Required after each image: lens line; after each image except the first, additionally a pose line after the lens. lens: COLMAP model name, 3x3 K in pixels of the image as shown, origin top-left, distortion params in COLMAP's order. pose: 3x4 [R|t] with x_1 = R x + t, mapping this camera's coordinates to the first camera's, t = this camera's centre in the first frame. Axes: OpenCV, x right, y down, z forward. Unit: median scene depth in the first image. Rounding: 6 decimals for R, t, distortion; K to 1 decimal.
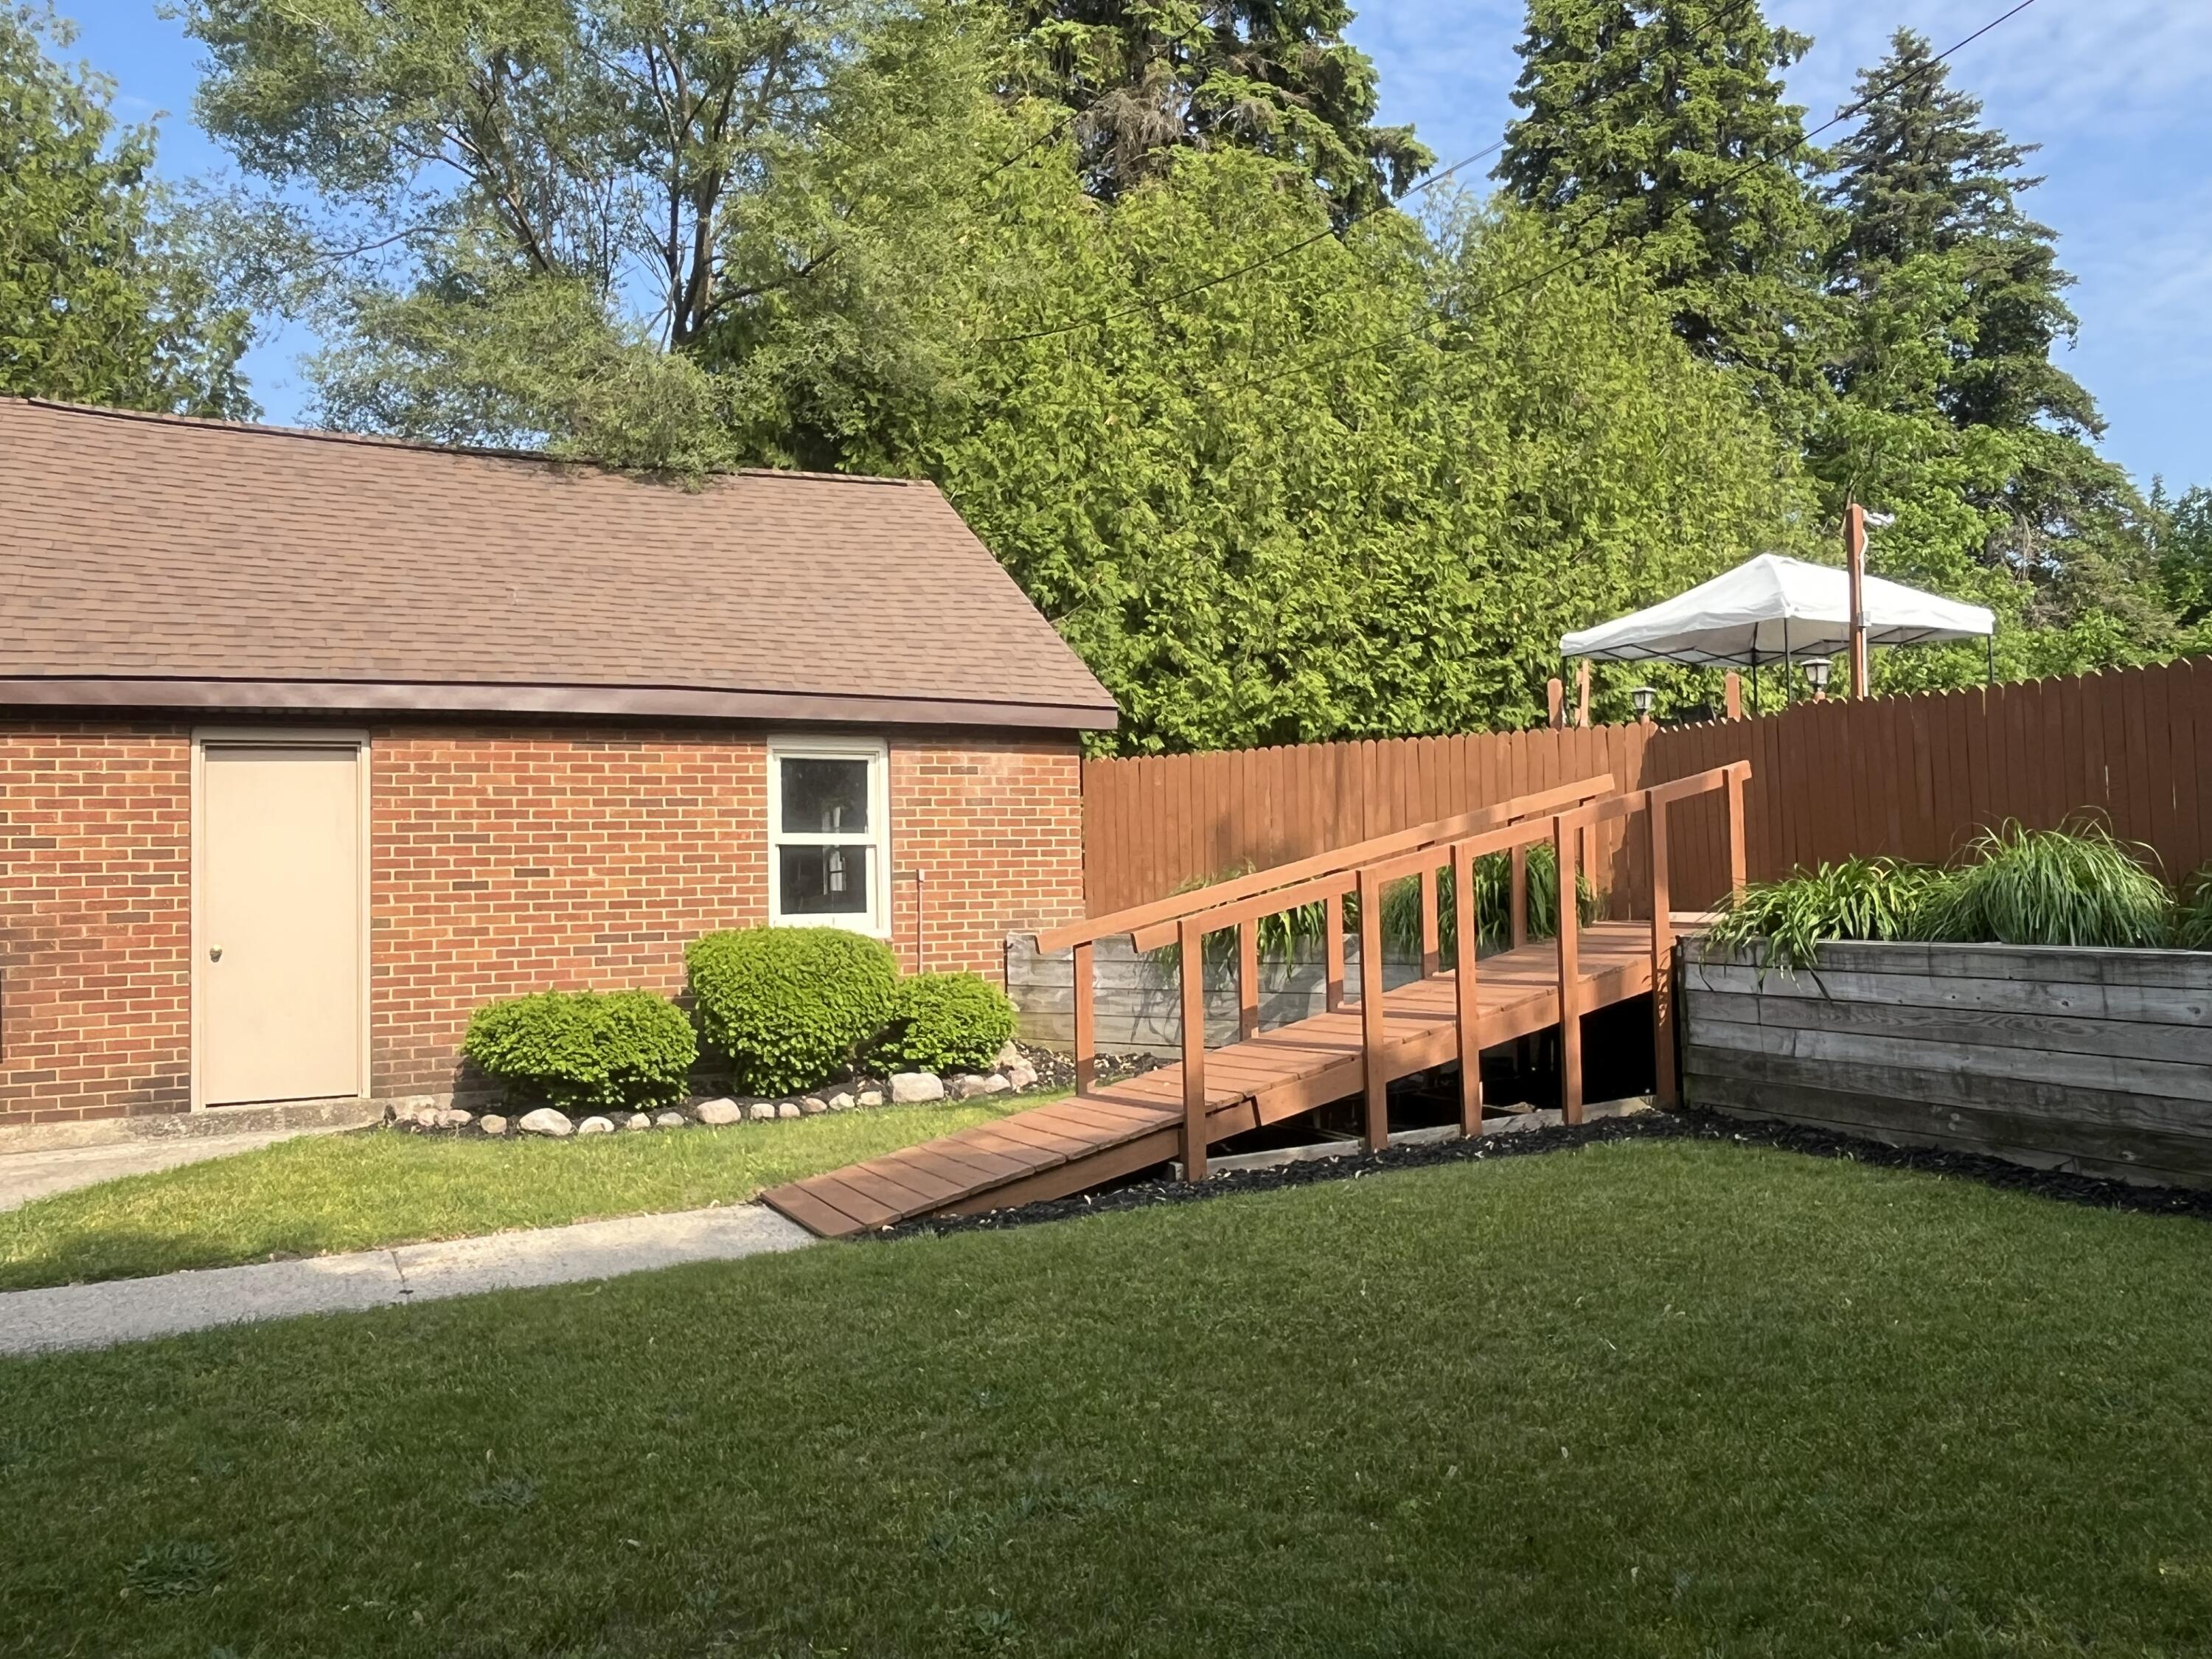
lens RADIAL K [[1655.1, 0, 1091.9], [0, 1655.1, 836.2], [0, 0, 1]] dist [-0.001940, -0.001897]
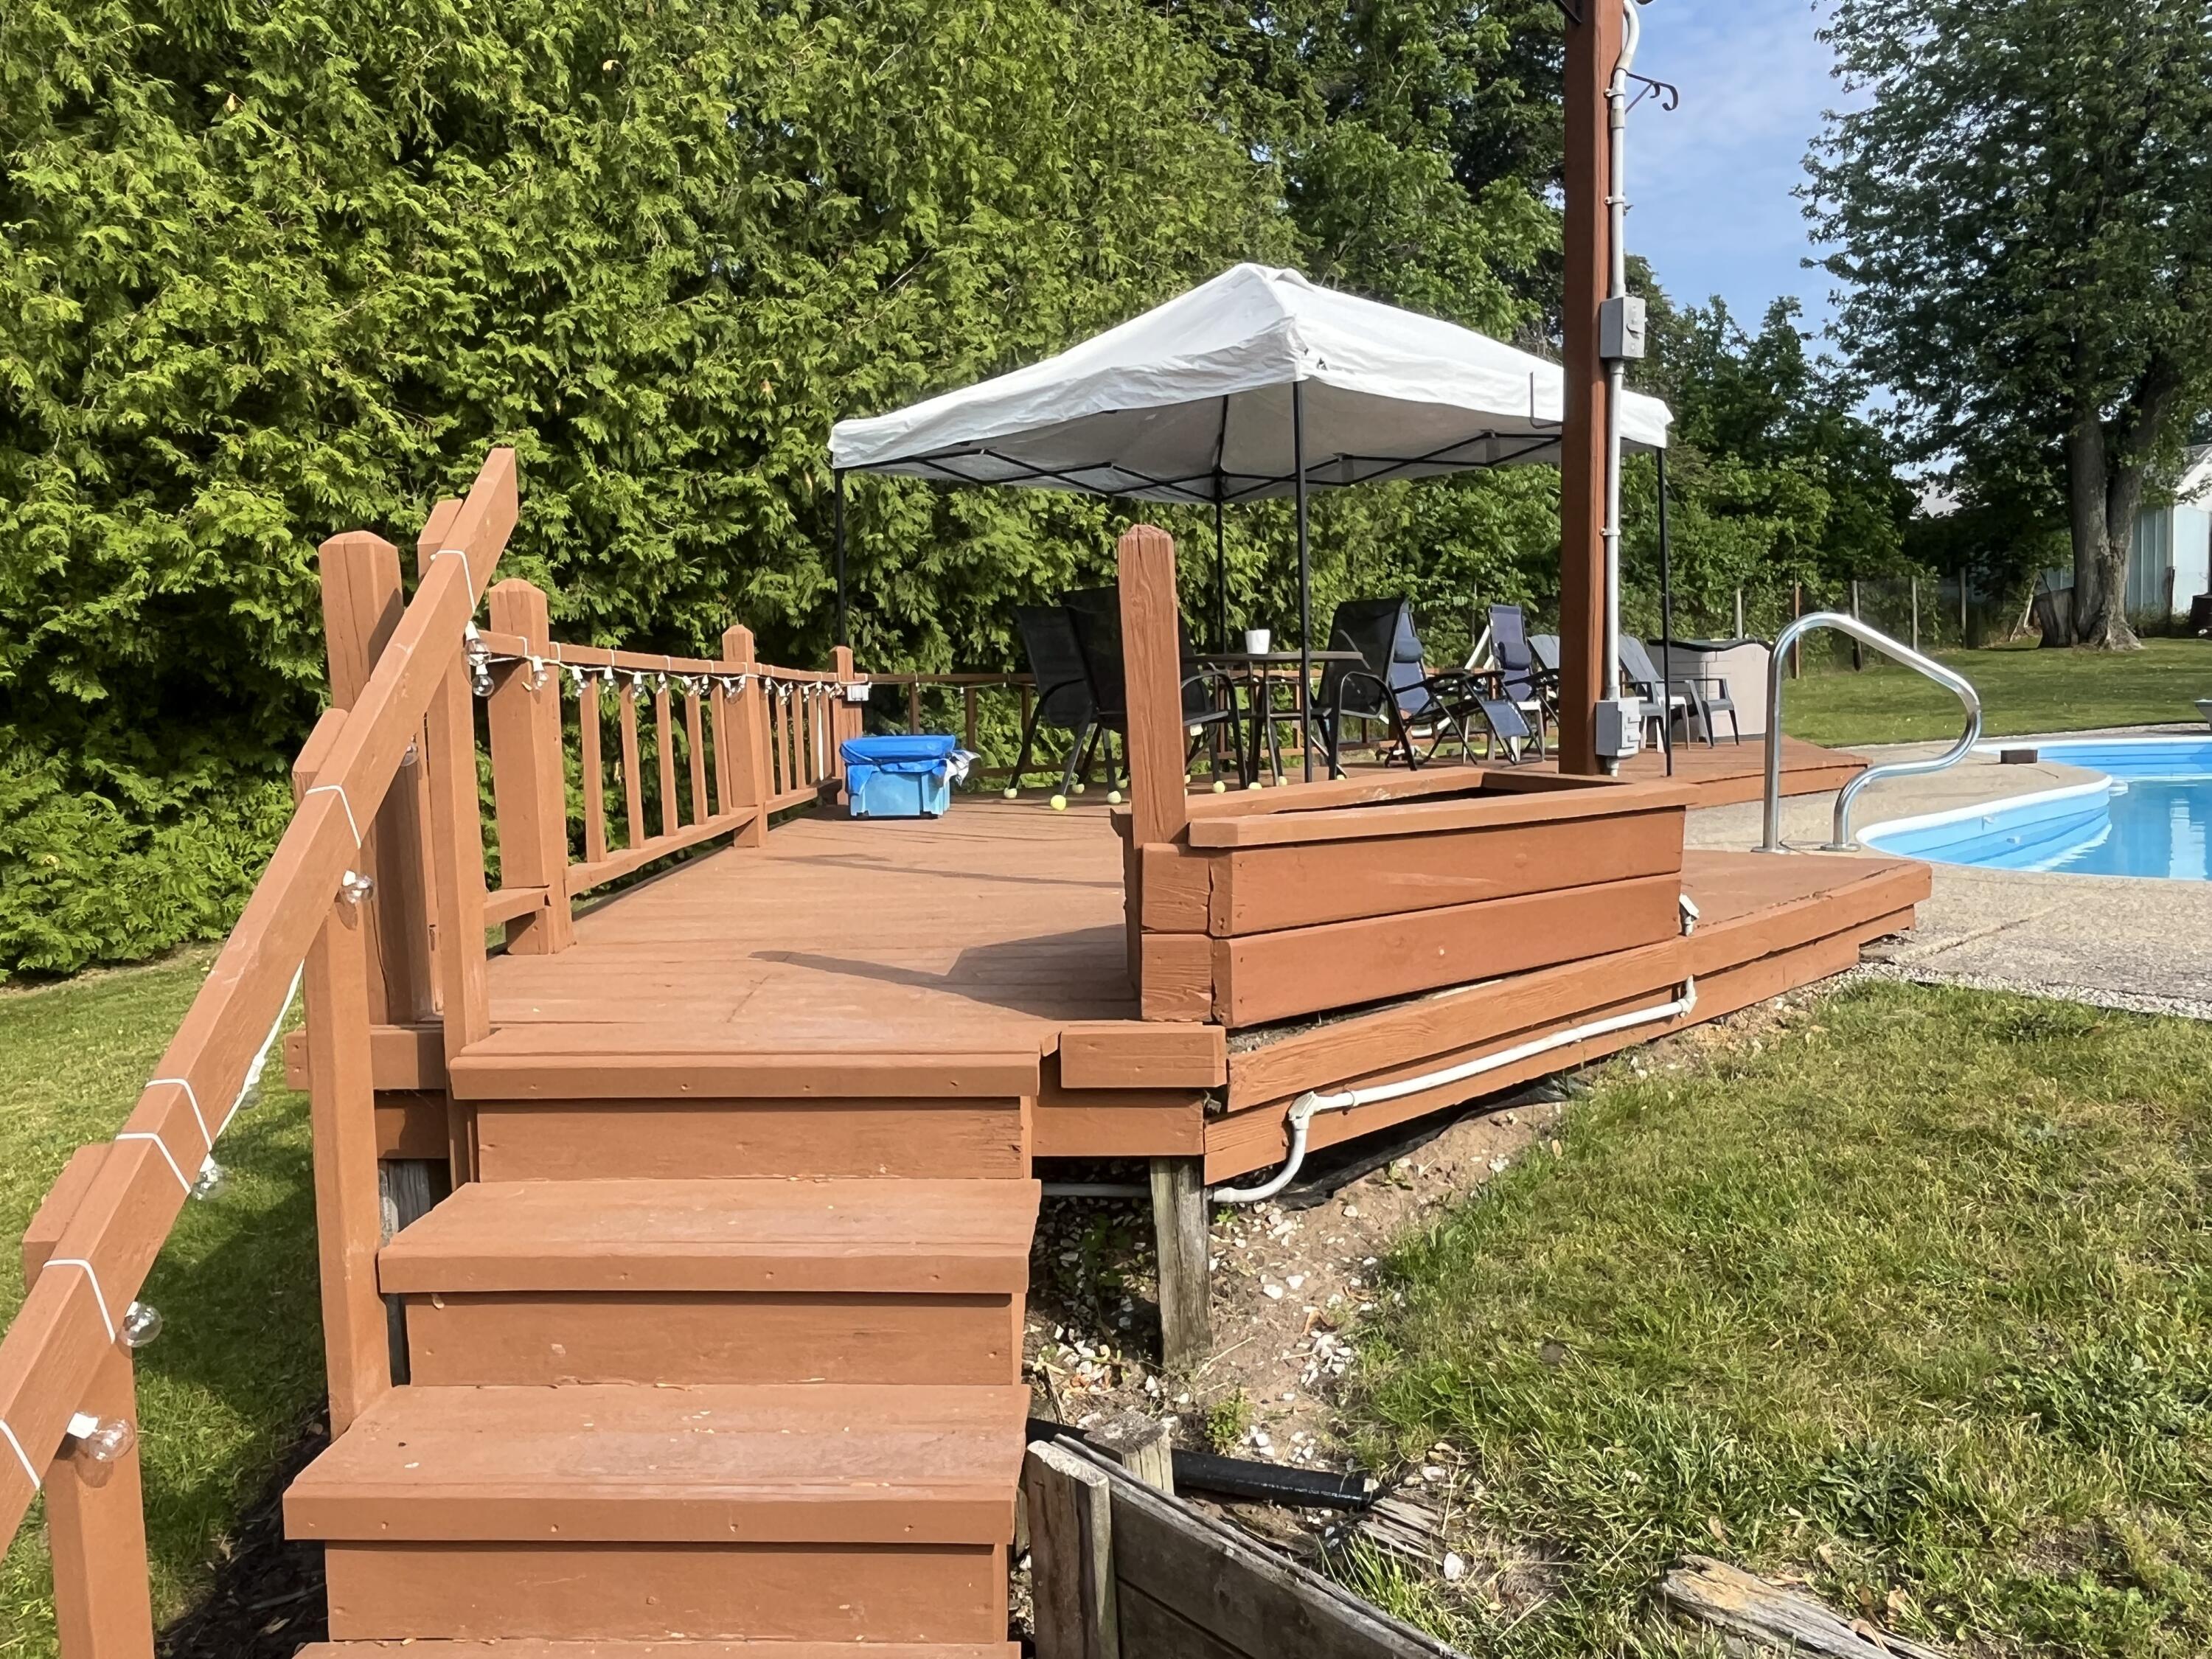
lens RADIAL K [[1655.1, 0, 1100.5], [0, 1655.1, 824.7], [0, 0, 1]] dist [-0.001940, -0.001897]
pose [[0.950972, -0.031934, 0.307625, 0.195380], [0.002785, 0.995499, 0.094729, -0.049642], [-0.309265, -0.089227, 0.946781, 0.494246]]
